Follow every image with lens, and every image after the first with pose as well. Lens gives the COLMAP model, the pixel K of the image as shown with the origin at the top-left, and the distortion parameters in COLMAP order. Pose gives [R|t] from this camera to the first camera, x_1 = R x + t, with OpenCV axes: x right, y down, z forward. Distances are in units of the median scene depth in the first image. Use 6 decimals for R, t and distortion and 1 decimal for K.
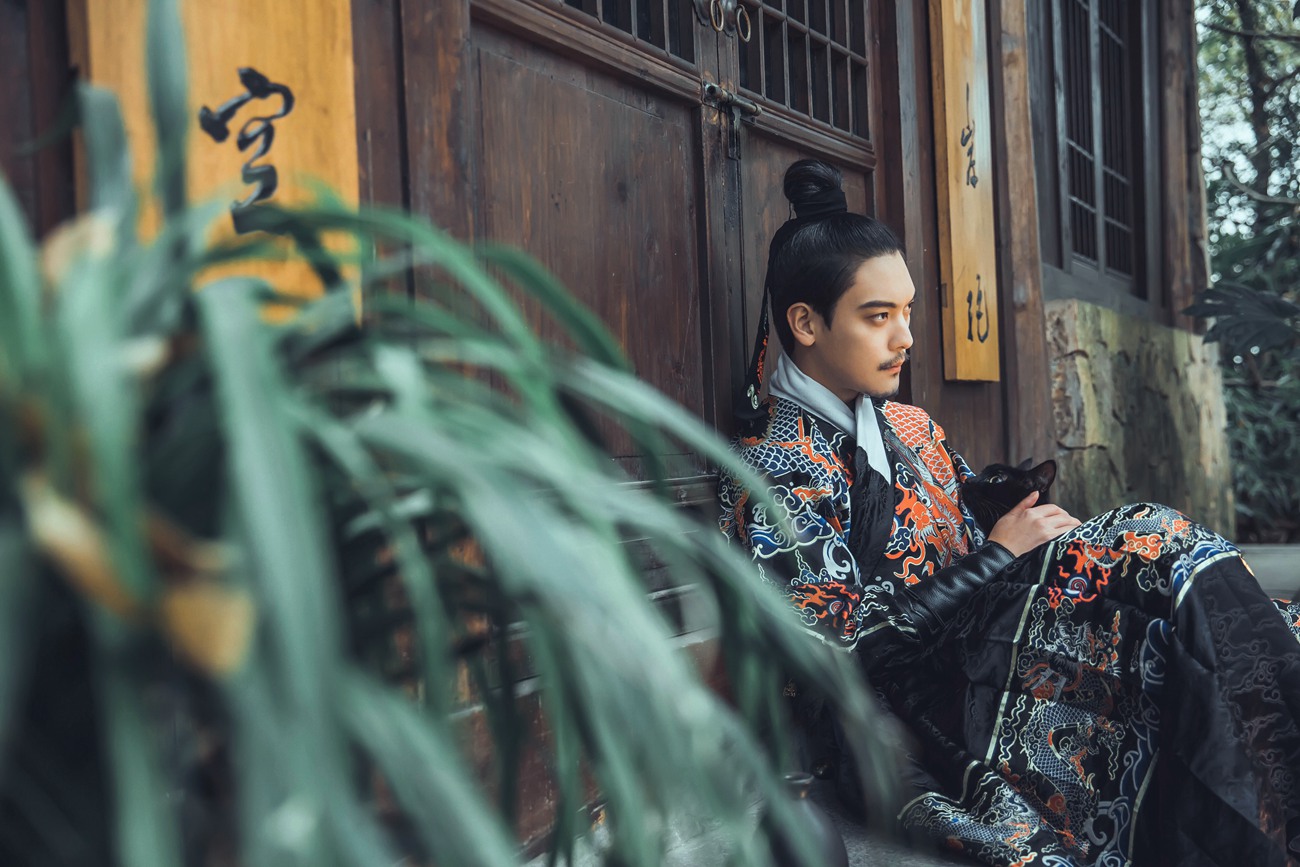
lens RADIAL K [[1506.0, 0, 650.0], [0, 1506.0, 433.5], [0, 0, 1]] dist [0.052895, 0.006329]
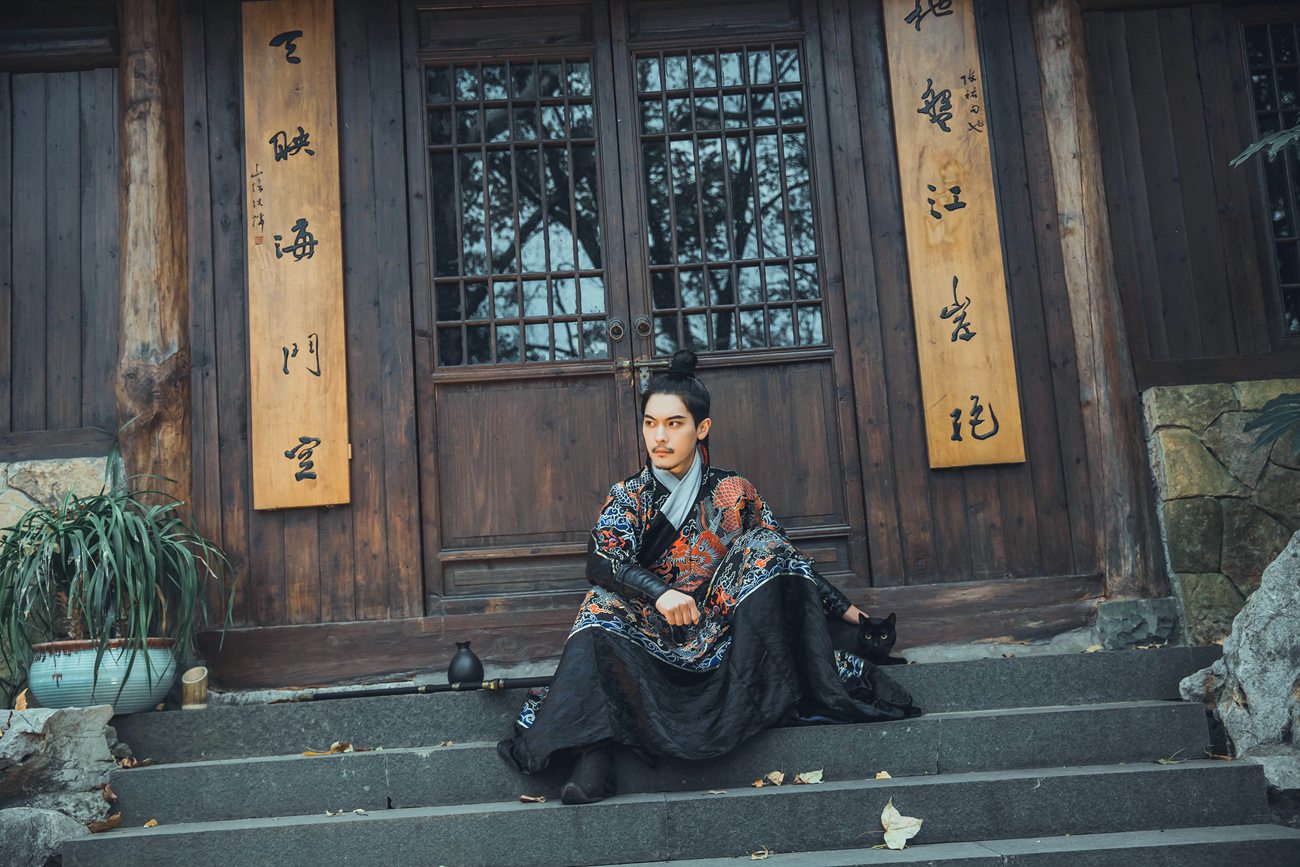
lens RADIAL K [[1470.0, 0, 650.0], [0, 1470.0, 433.5], [0, 0, 1]] dist [0.015513, 0.048939]
pose [[0.469323, -0.139698, -0.871906, 1.354402], [0.049376, 0.990013, -0.132043, 0.112074], [0.881645, 0.018920, 0.471533, 0.015374]]
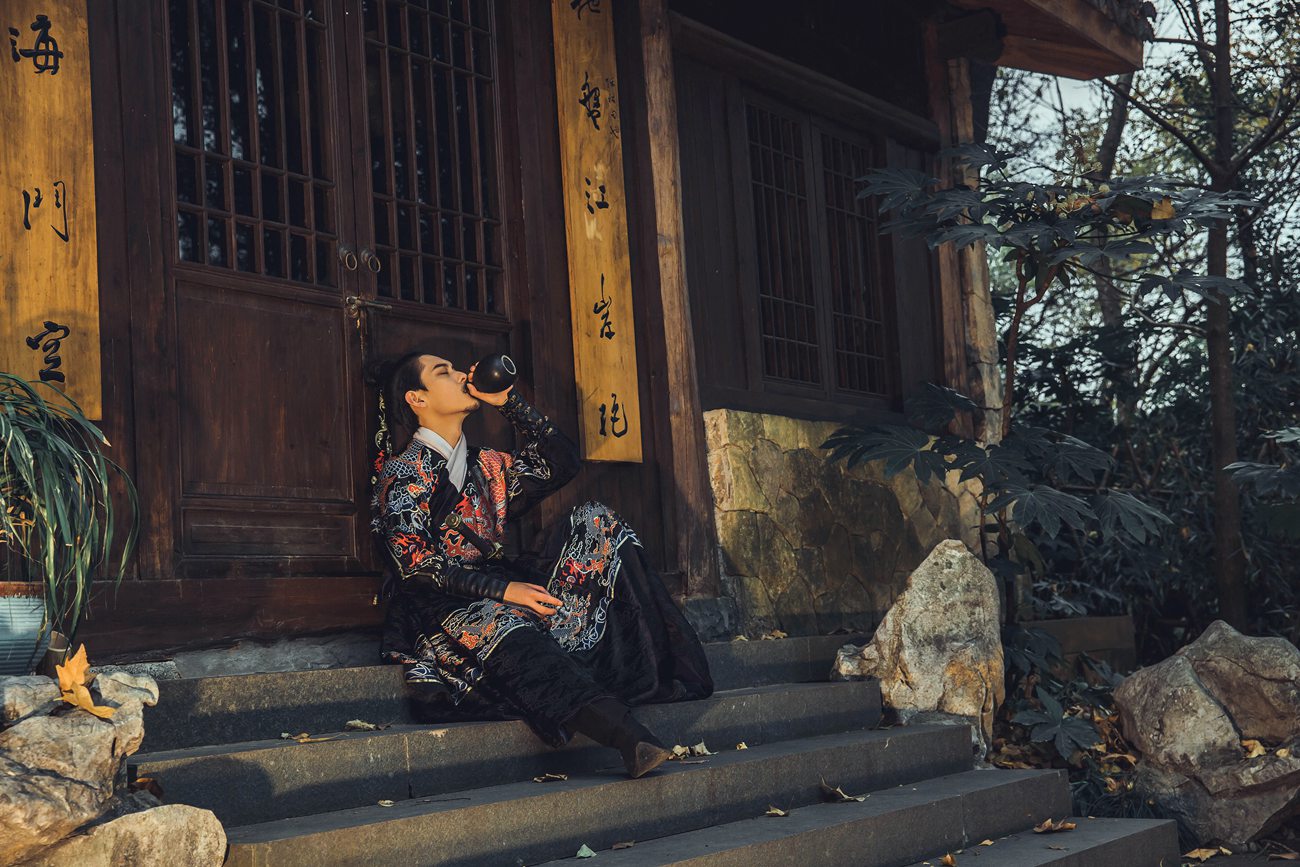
lens RADIAL K [[1812.9, 0, 650.0], [0, 1812.9, 433.5], [0, 0, 1]] dist [0.095865, 0.040625]
pose [[0.991493, -0.034909, -0.125388, 0.489661], [0.022074, 0.994505, -0.102333, 0.128769], [0.128271, 0.098695, 0.986816, -0.842931]]
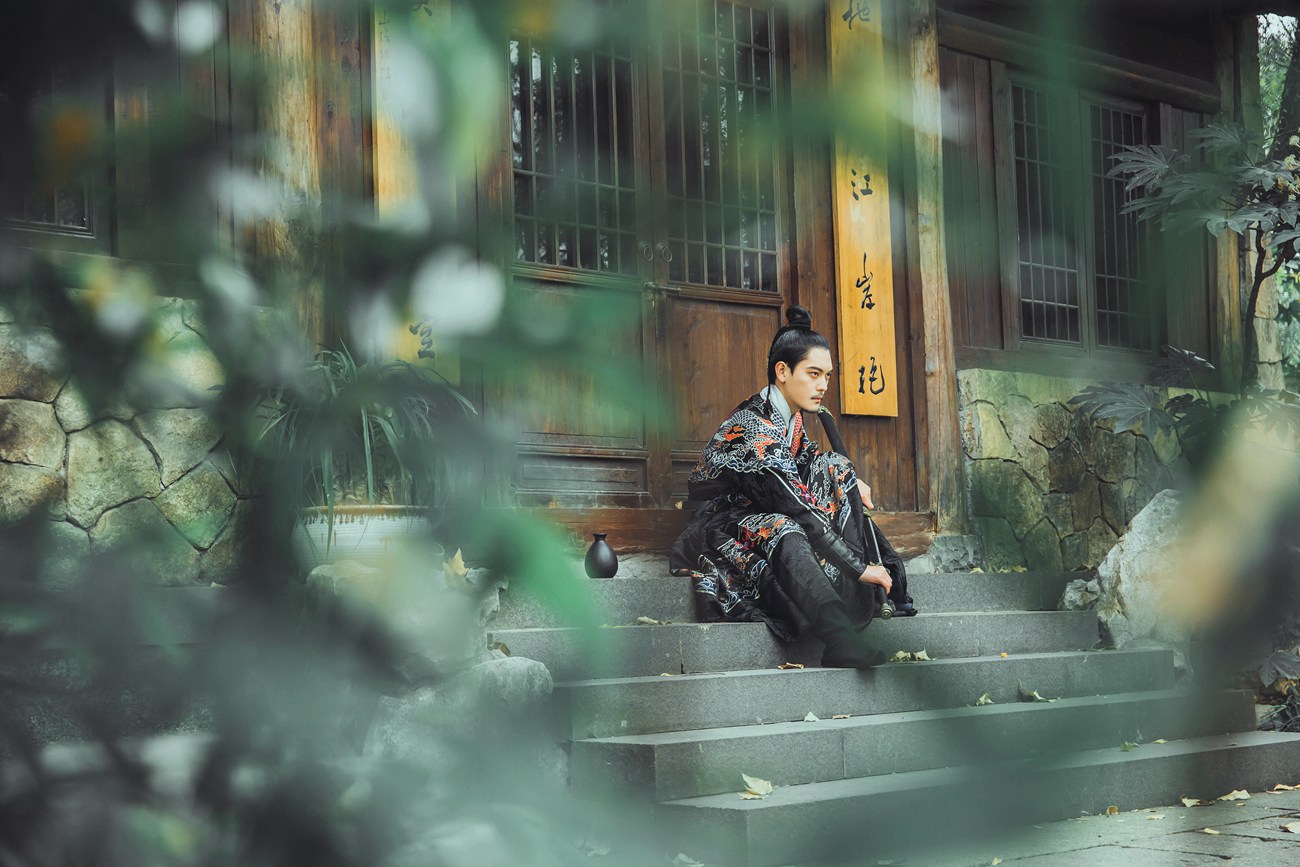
lens RADIAL K [[2128.3, 0, 649.5], [0, 2128.3, 446.8], [0, 0, 1]] dist [0.153884, 0.015334]
pose [[0.954954, -0.009677, -0.296597, 0.720651], [-0.007117, 0.998434, -0.055490, 0.146208], [0.296669, 0.055101, 0.953389, -1.510302]]
